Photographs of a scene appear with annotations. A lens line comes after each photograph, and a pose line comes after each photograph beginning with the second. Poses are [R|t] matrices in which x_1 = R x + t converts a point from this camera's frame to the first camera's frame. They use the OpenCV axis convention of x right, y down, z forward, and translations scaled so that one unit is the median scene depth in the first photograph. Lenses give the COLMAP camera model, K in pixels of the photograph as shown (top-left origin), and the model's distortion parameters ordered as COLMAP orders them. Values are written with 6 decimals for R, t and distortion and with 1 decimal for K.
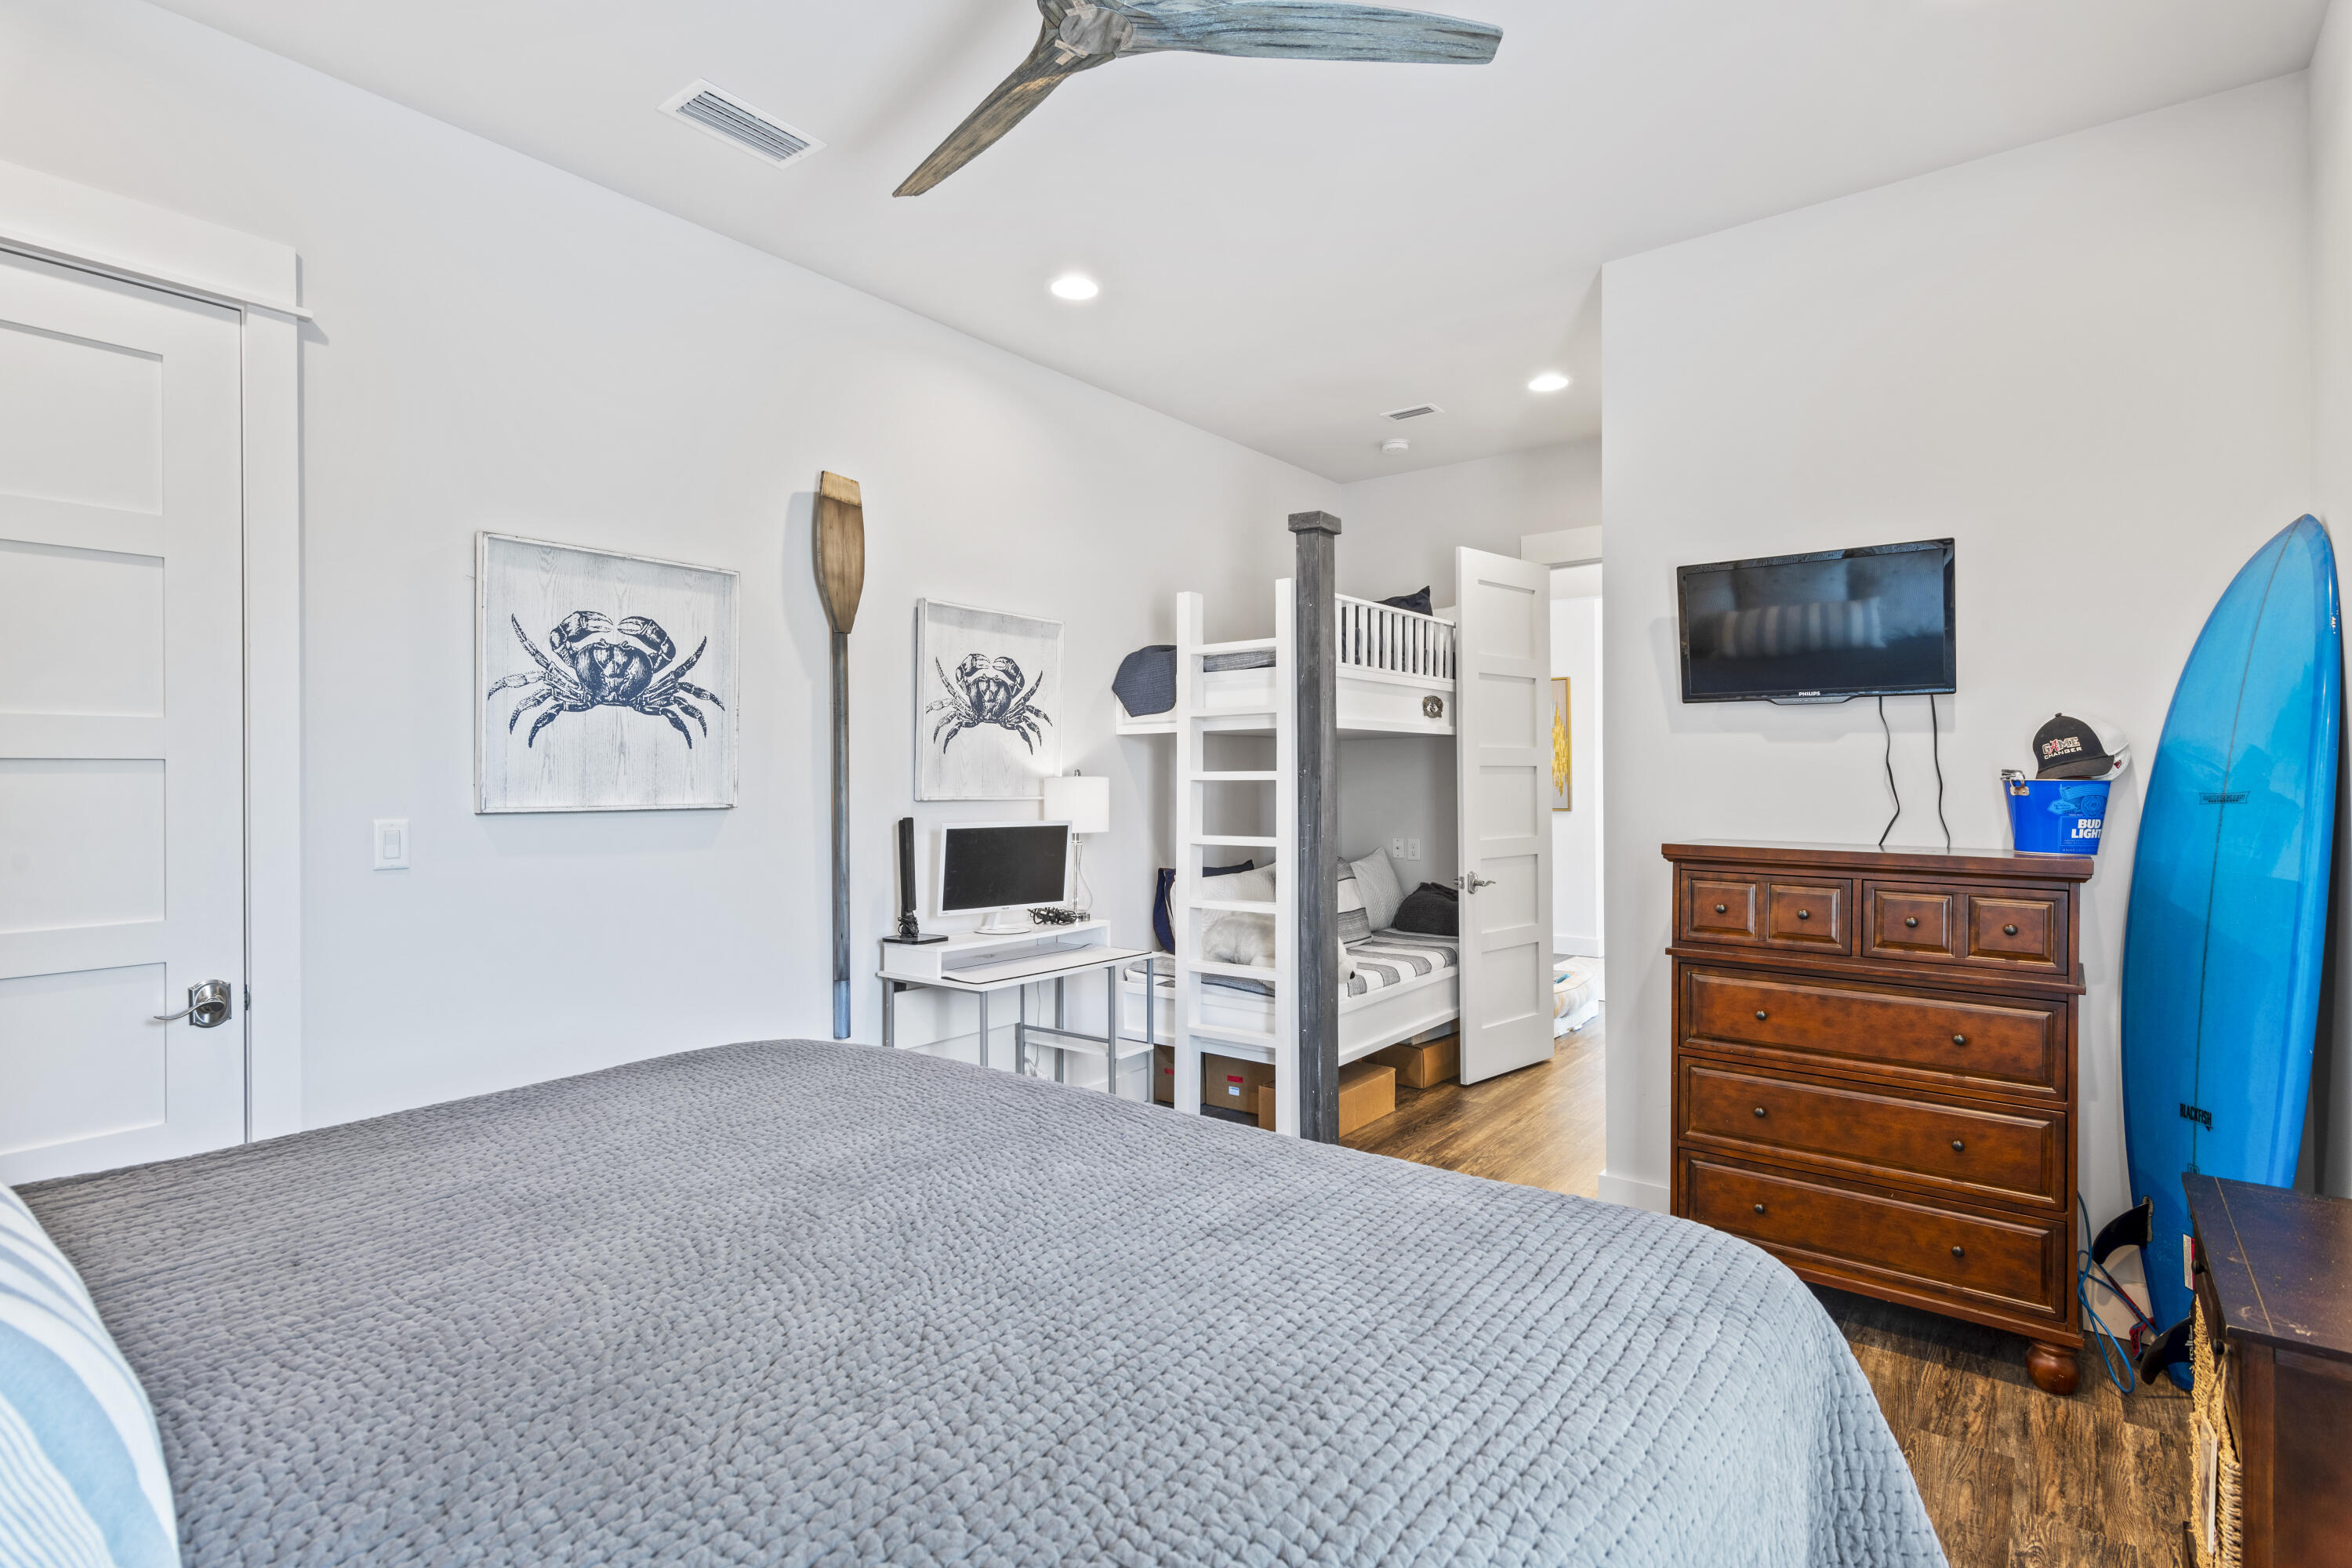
lens RADIAL K [[1148.1, 0, 1176.0], [0, 1148.1, 784.0], [0, 0, 1]] dist [0.000920, 0.000467]
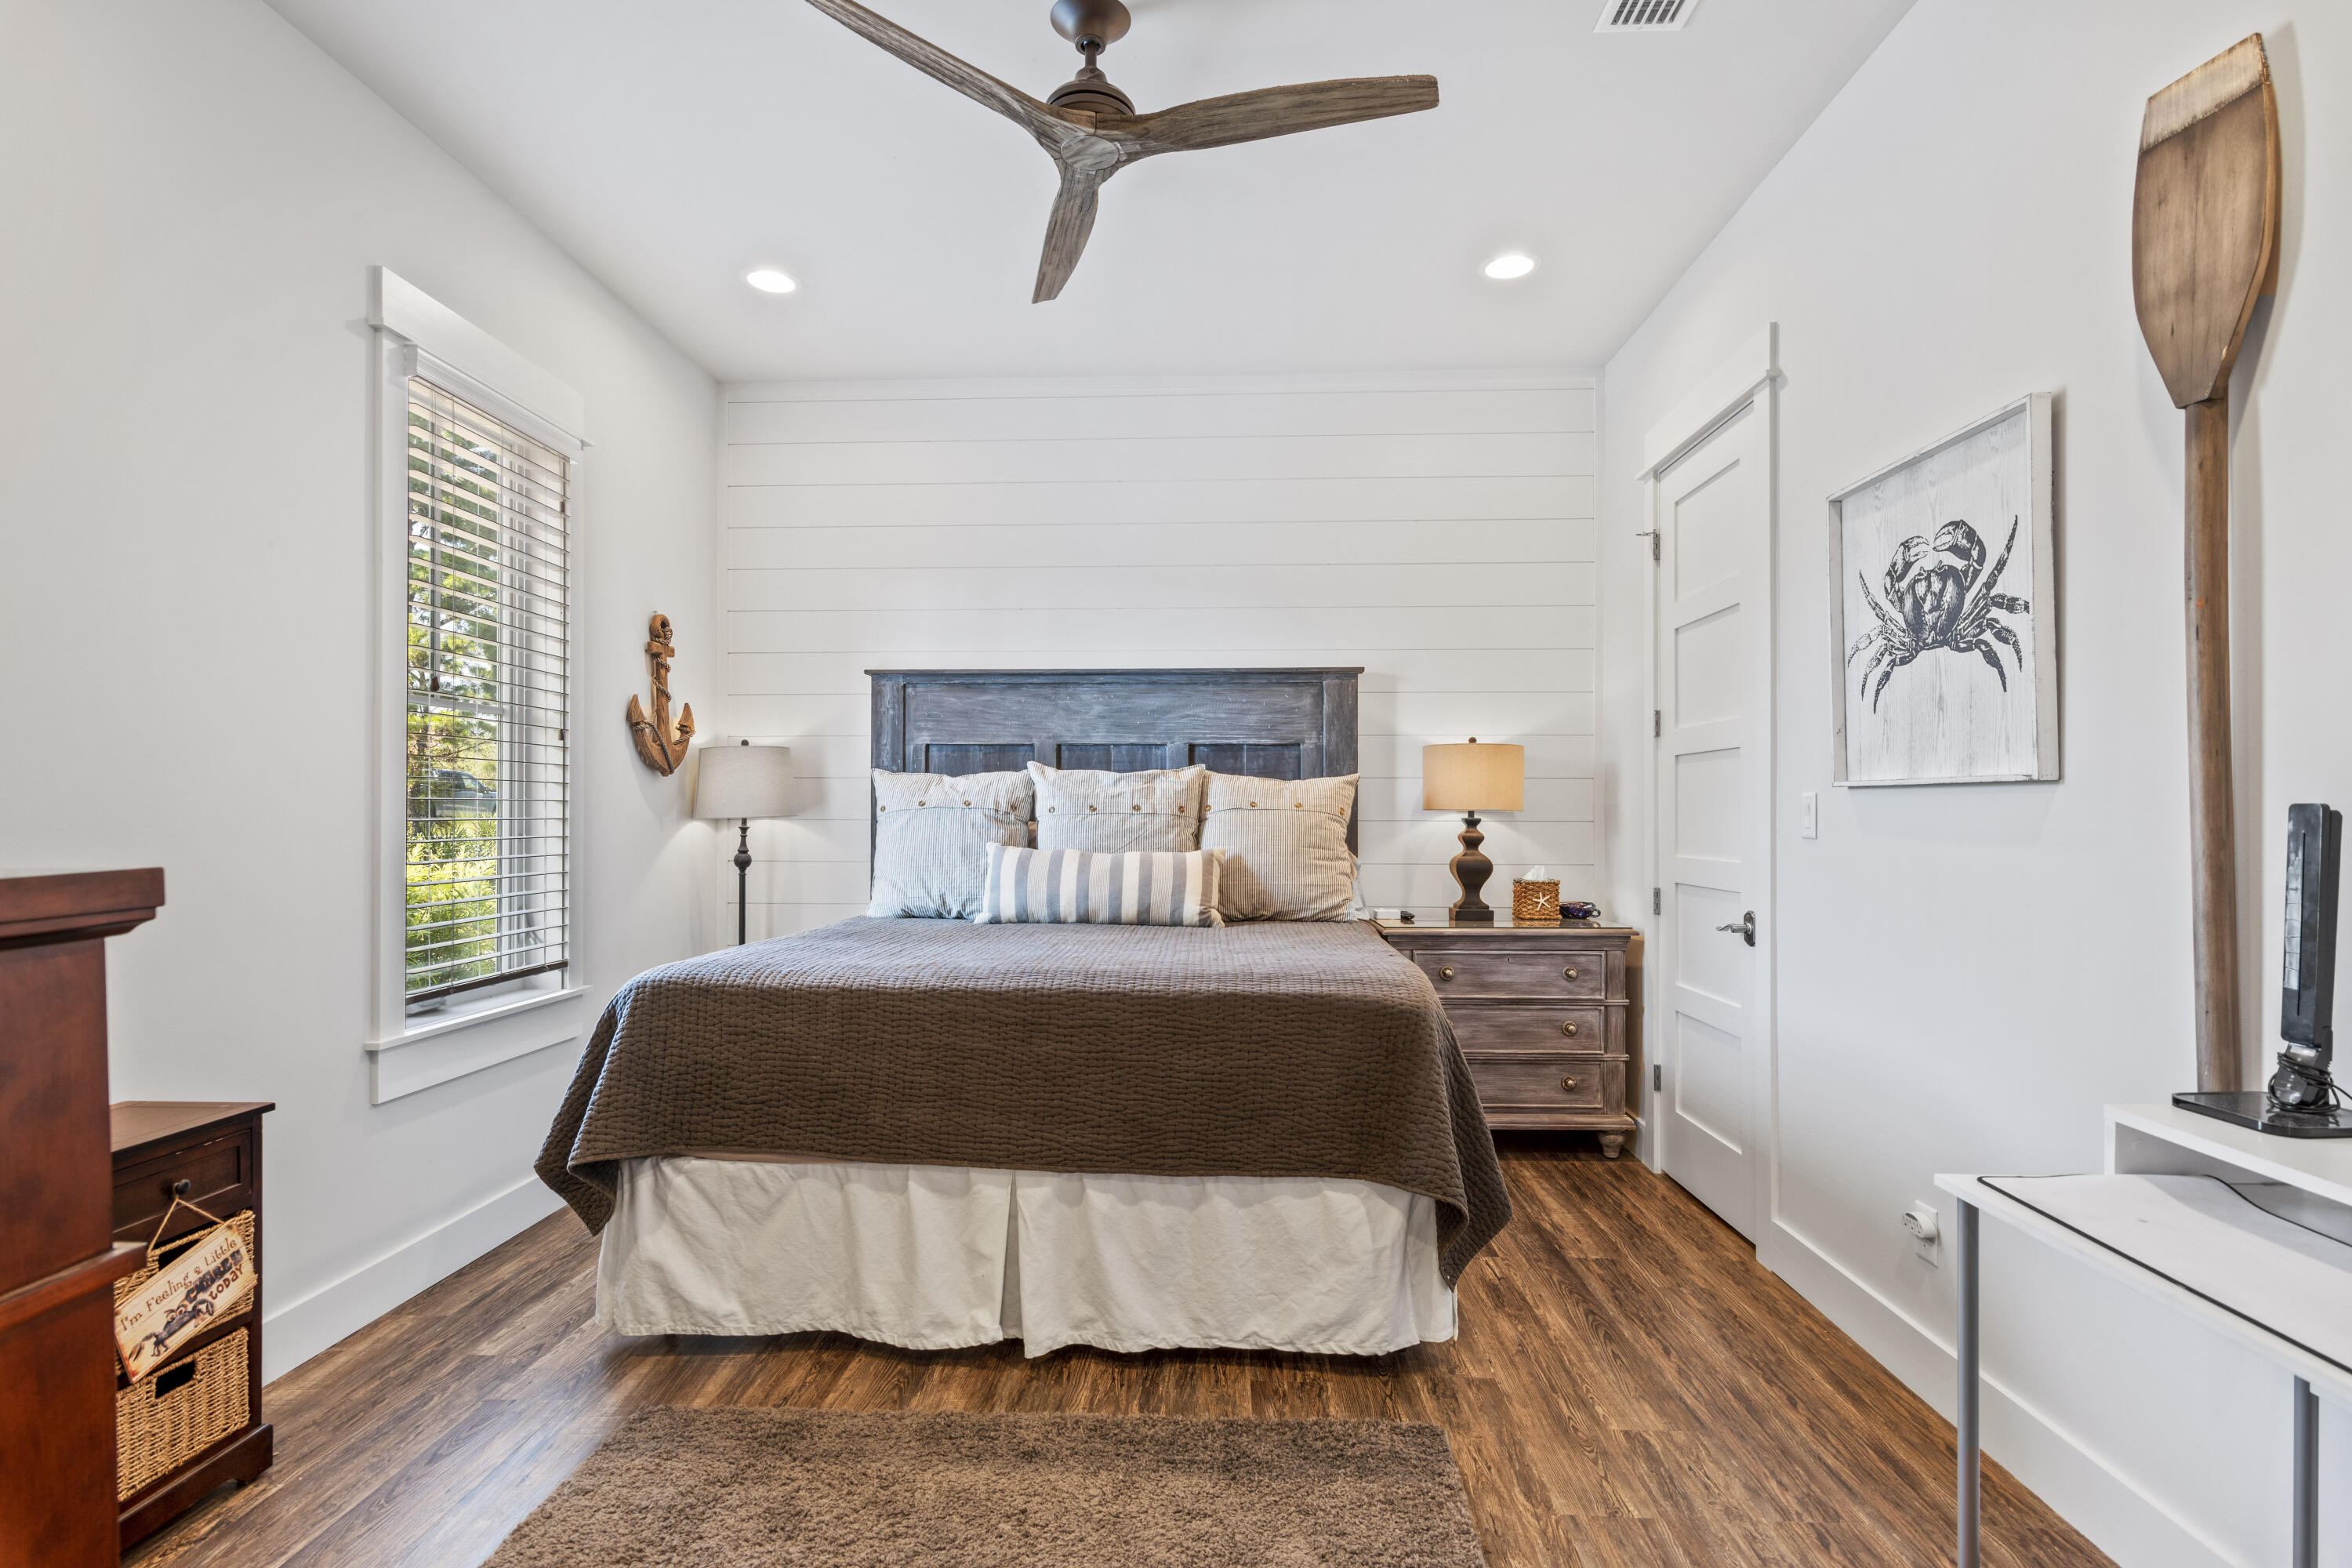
lens RADIAL K [[1148.1, 0, 1176.0], [0, 1148.1, 784.0], [0, 0, 1]] dist [0.000920, 0.000467]
pose [[-0.821662, -0.009627, -0.569893, 0.356464], [-0.001682, 0.999894, -0.014466, 0.033545], [0.569972, -0.010928, -0.821591, 1.311270]]
